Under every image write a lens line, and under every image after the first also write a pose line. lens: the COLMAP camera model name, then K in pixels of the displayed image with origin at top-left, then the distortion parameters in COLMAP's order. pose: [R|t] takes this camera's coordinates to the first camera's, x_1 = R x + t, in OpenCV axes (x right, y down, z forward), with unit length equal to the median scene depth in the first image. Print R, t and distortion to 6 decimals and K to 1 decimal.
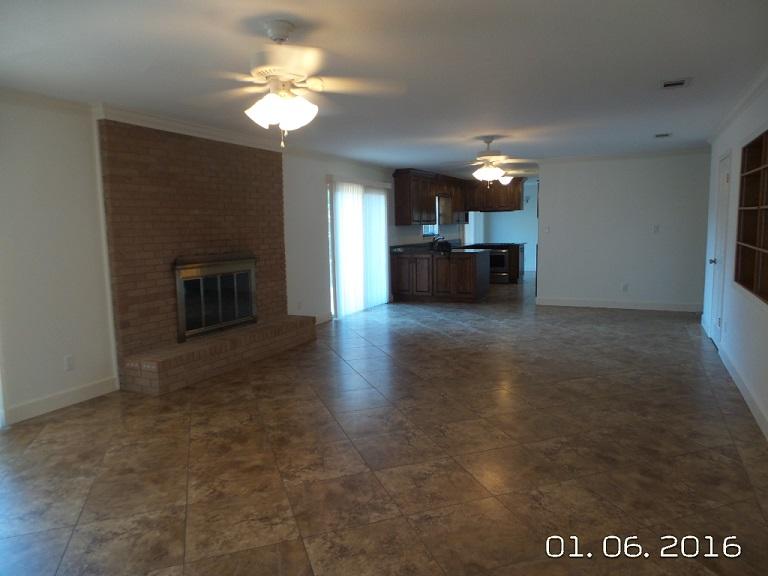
lens RADIAL K [[526.3, 0, 384.0], [0, 526.3, 288.0], [0, 0, 1]] dist [-0.003316, 0.001344]
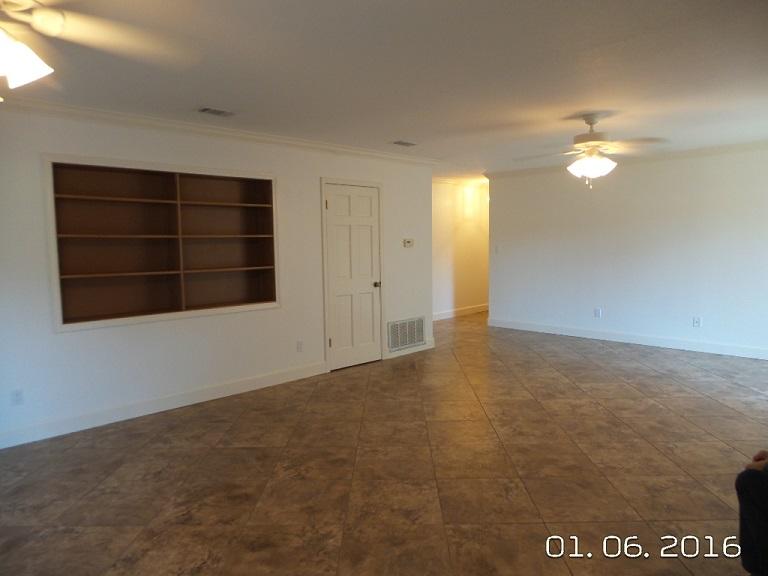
lens RADIAL K [[526.3, 0, 384.0], [0, 526.3, 288.0], [0, 0, 1]] dist [-0.003316, 0.001344]
pose [[-0.938876, 0.005977, 0.344204, -0.098660], [0.077309, 0.977972, 0.193893, -0.218392], [-0.335463, 0.208651, -0.918656, 1.810103]]
